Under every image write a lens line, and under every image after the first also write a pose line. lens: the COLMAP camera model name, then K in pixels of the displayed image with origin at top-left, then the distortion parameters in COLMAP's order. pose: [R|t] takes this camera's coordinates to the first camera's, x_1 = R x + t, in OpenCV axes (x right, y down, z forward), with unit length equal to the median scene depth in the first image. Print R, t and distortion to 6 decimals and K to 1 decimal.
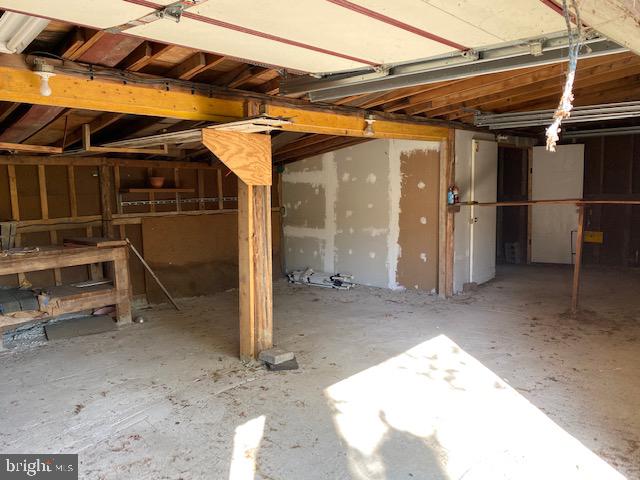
lens RADIAL K [[487.5, 0, 321.0], [0, 487.5, 243.5], [0, 0, 1]] dist [0.022230, -0.026677]
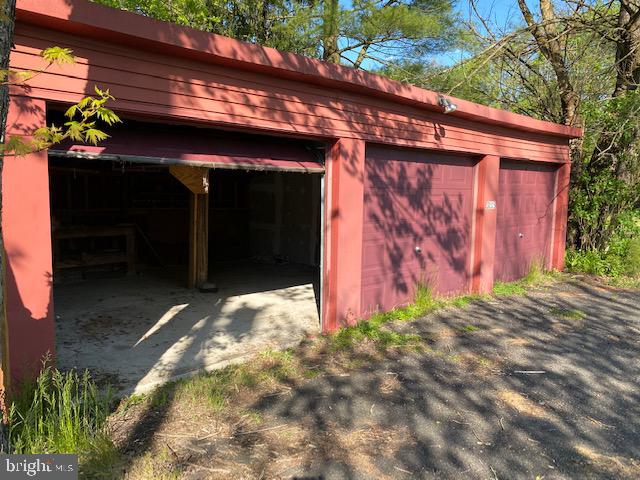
lens RADIAL K [[487.5, 0, 319.2], [0, 487.5, 236.6], [0, 0, 1]] dist [0.022230, -0.026677]
pose [[0.997718, 0.041801, -0.053026, 0.308635], [-0.043022, 0.998829, -0.022112, 0.047377], [0.052039, 0.024342, 0.998348, -0.601869]]
